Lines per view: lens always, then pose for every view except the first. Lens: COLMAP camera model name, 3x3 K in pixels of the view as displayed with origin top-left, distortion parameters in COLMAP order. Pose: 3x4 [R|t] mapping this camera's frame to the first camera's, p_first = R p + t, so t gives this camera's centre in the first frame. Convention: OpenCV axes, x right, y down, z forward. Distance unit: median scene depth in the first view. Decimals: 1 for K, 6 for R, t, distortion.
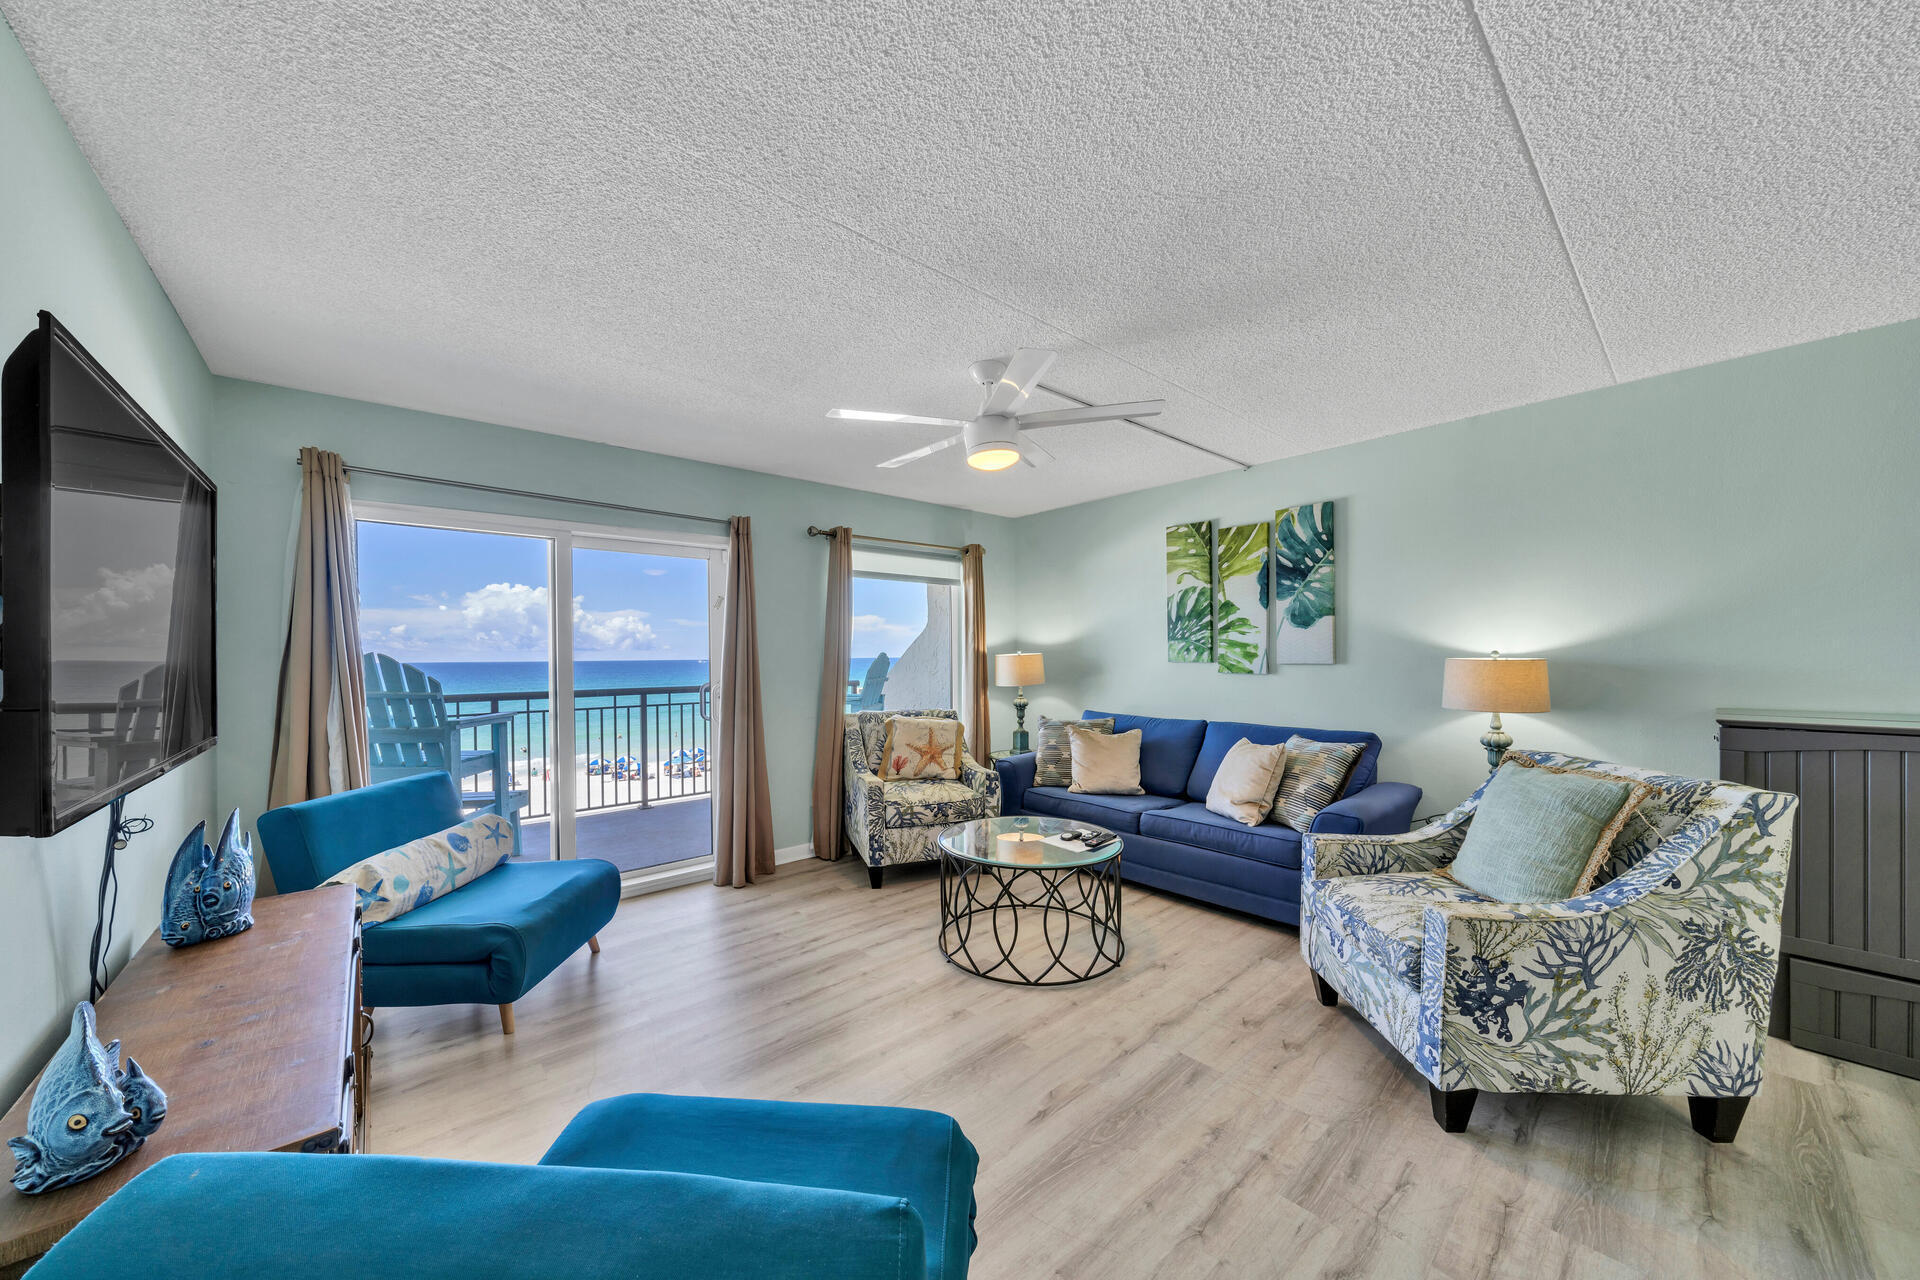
lens RADIAL K [[661.3, 0, 952.8], [0, 661.3, 671.5], [0, 0, 1]] dist [-0.009545, 0.001375]
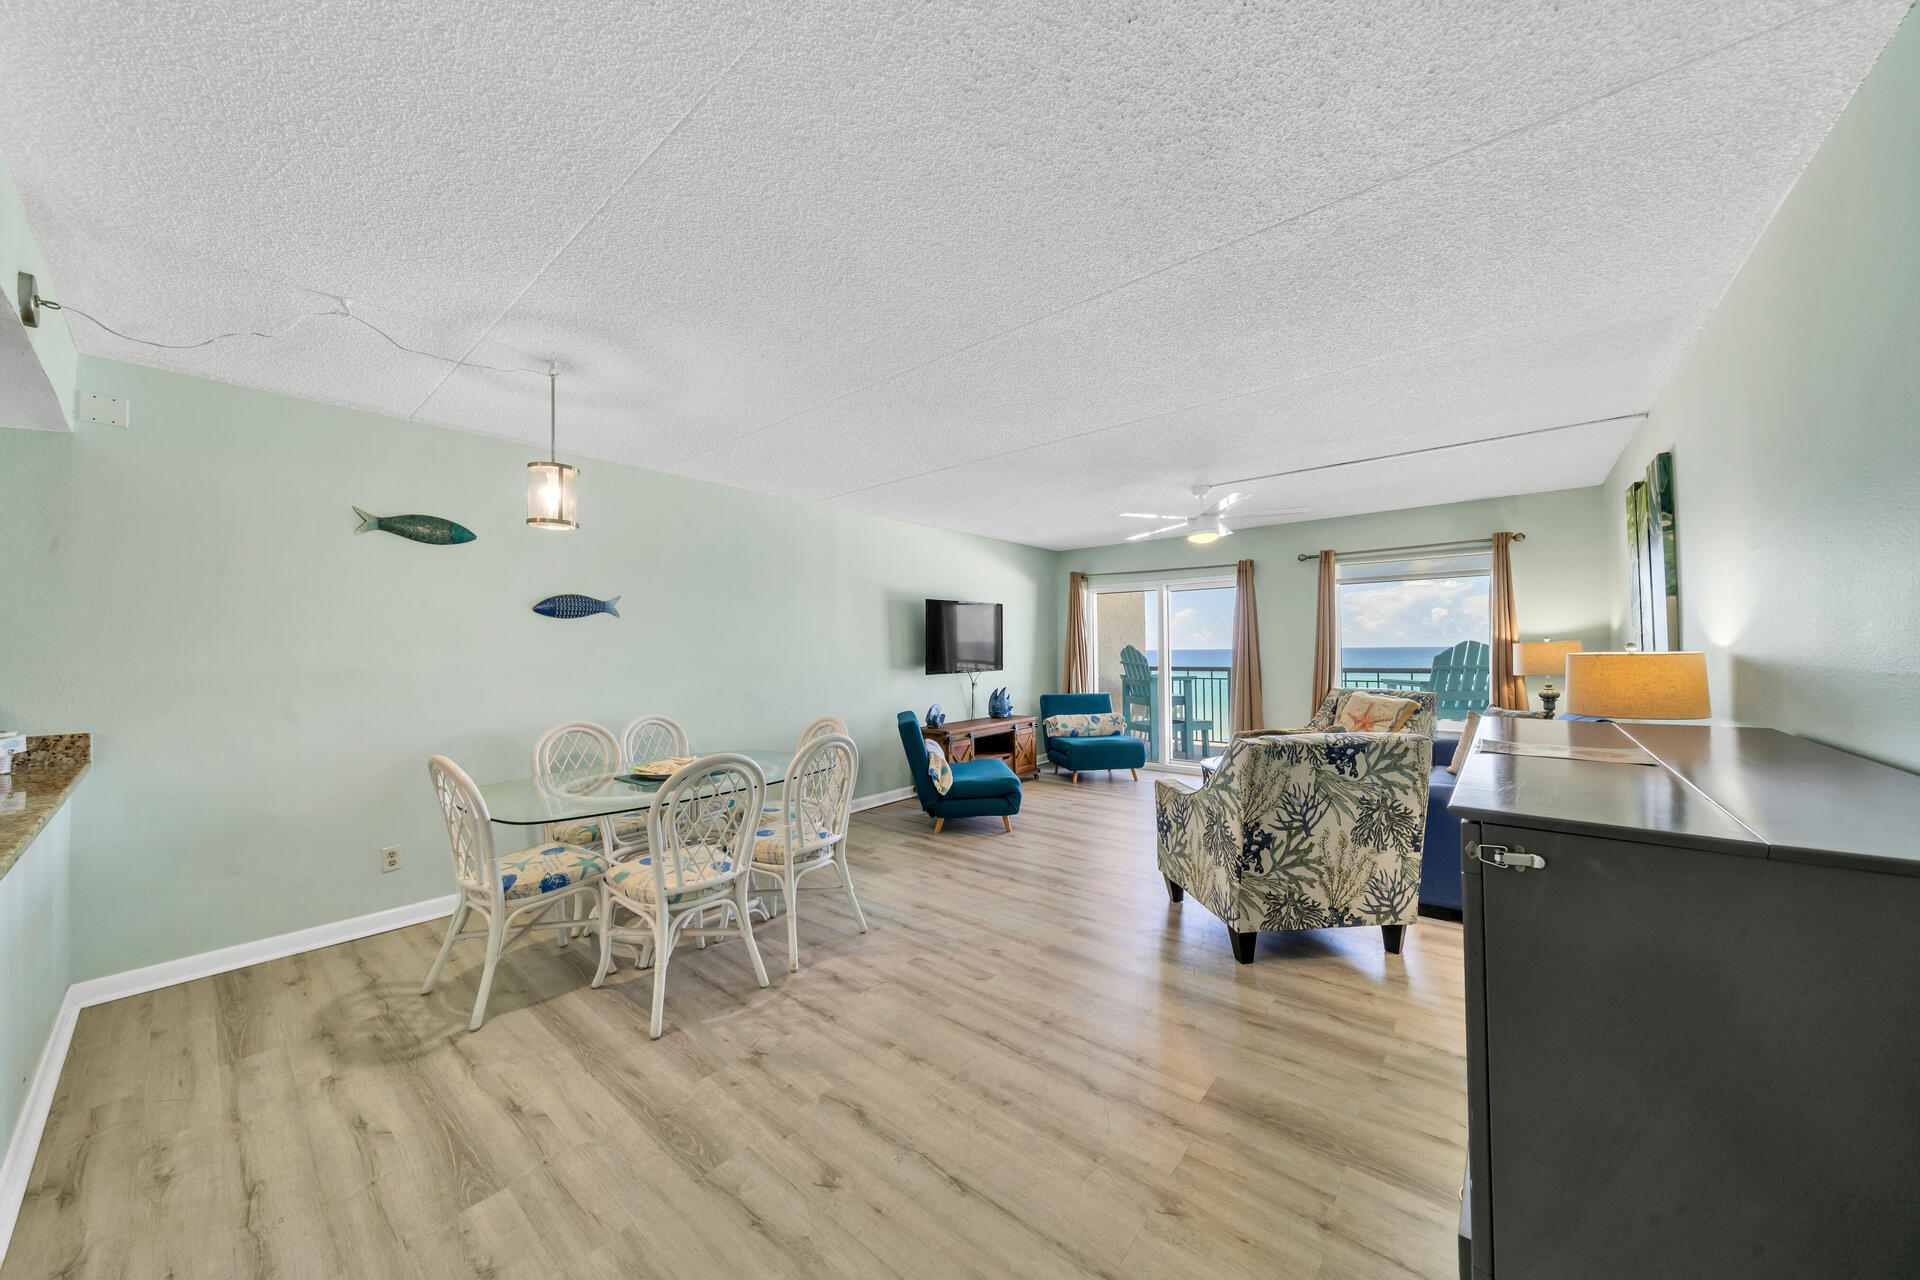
lens RADIAL K [[661.3, 0, 930.3], [0, 661.3, 638.0], [0, 0, 1]] dist [-0.009545, 0.001375]
pose [[0.128368, -0.009493, -0.991681, 1.221567], [-0.014266, 0.999833, -0.011418, -0.012239], [0.991624, 0.015613, 0.128212, 0.022762]]
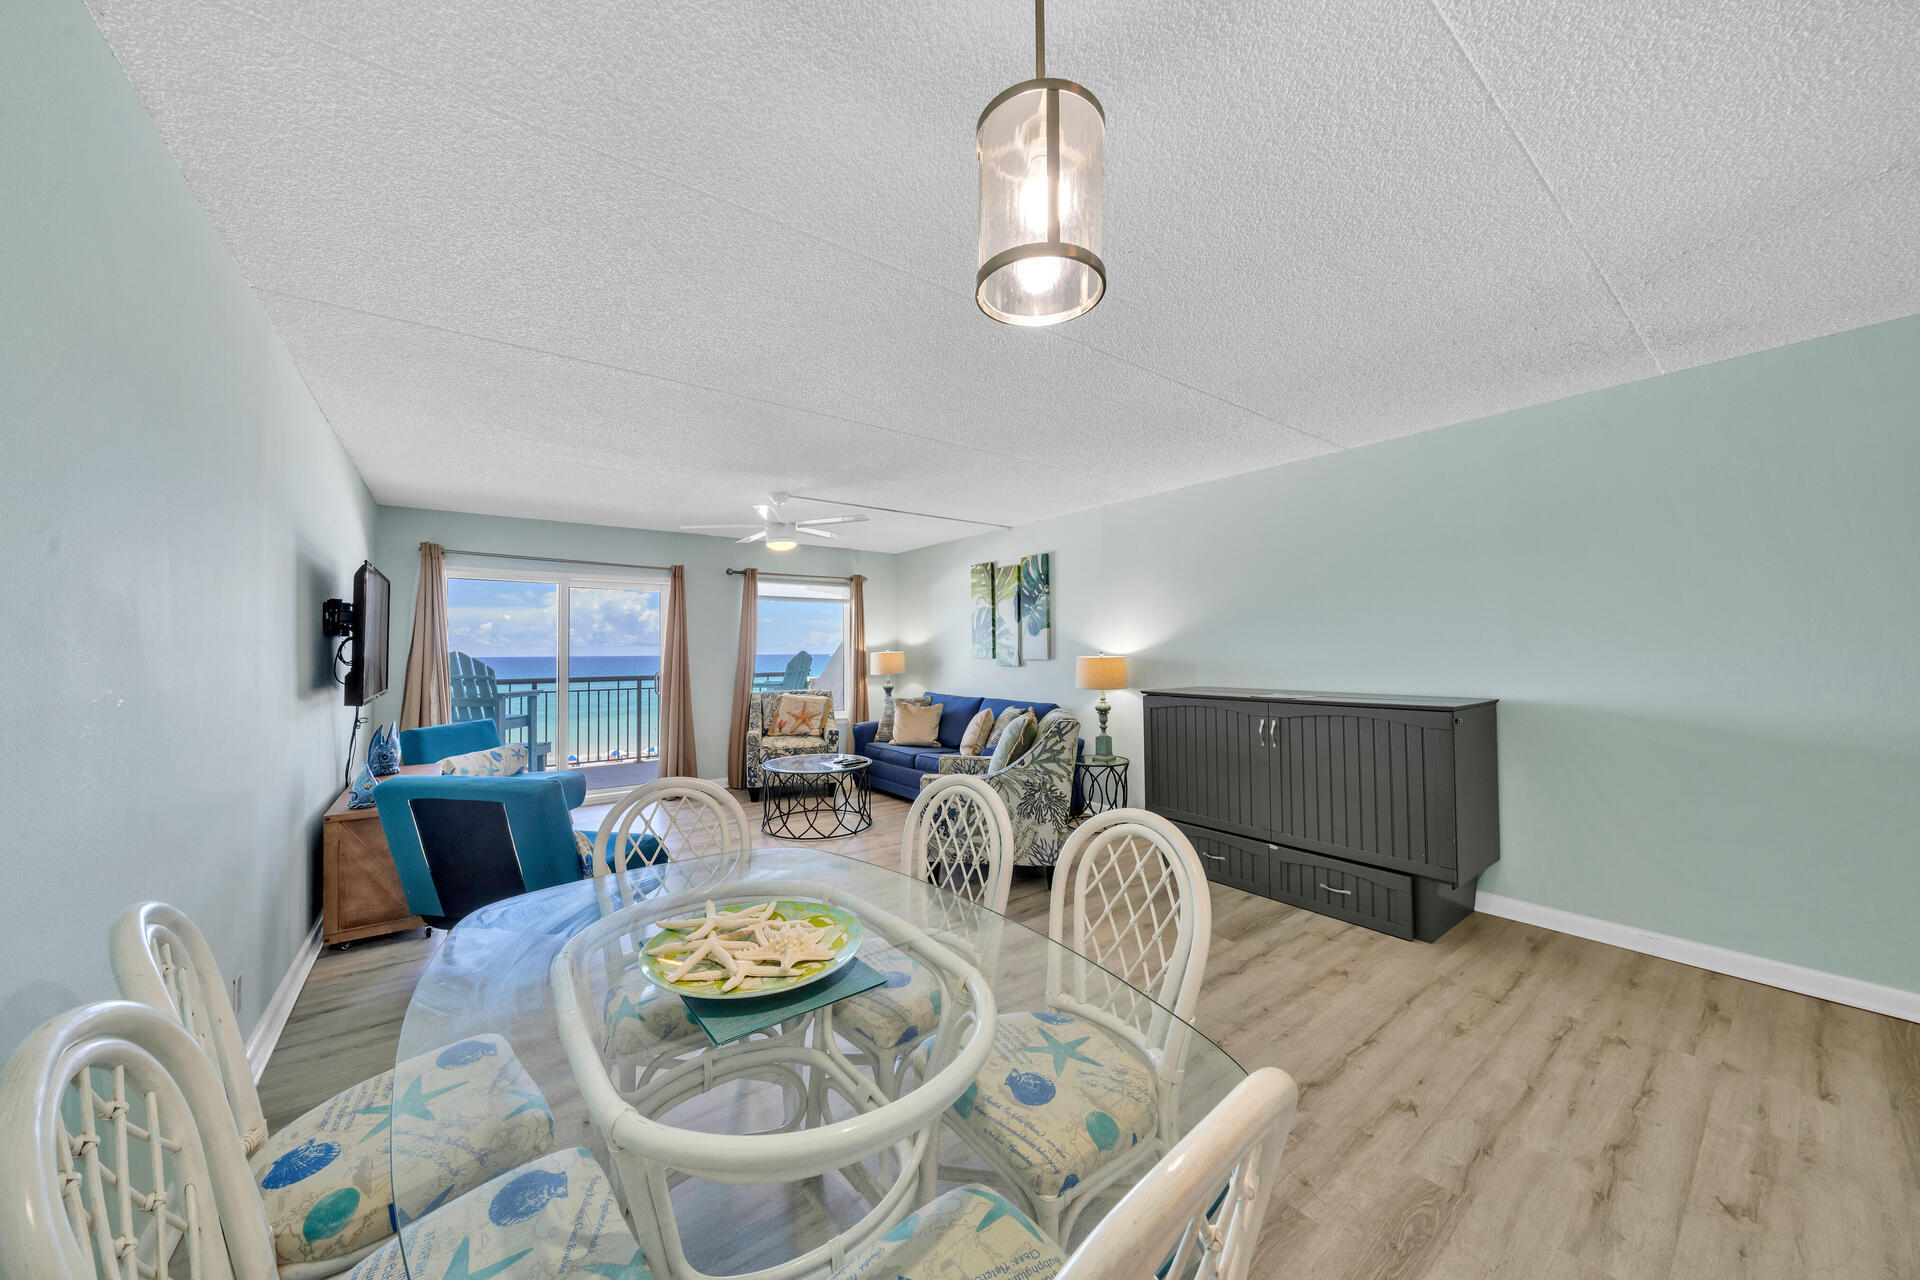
lens RADIAL K [[661.3, 0, 954.2], [0, 661.3, 641.6], [0, 0, 1]] dist [-0.009545, 0.001375]
pose [[0.996828, 0.001315, -0.079575, 0.474146], [-0.004414, 0.999238, -0.038779, 0.006552], [0.079463, 0.039007, 0.996074, -0.522830]]
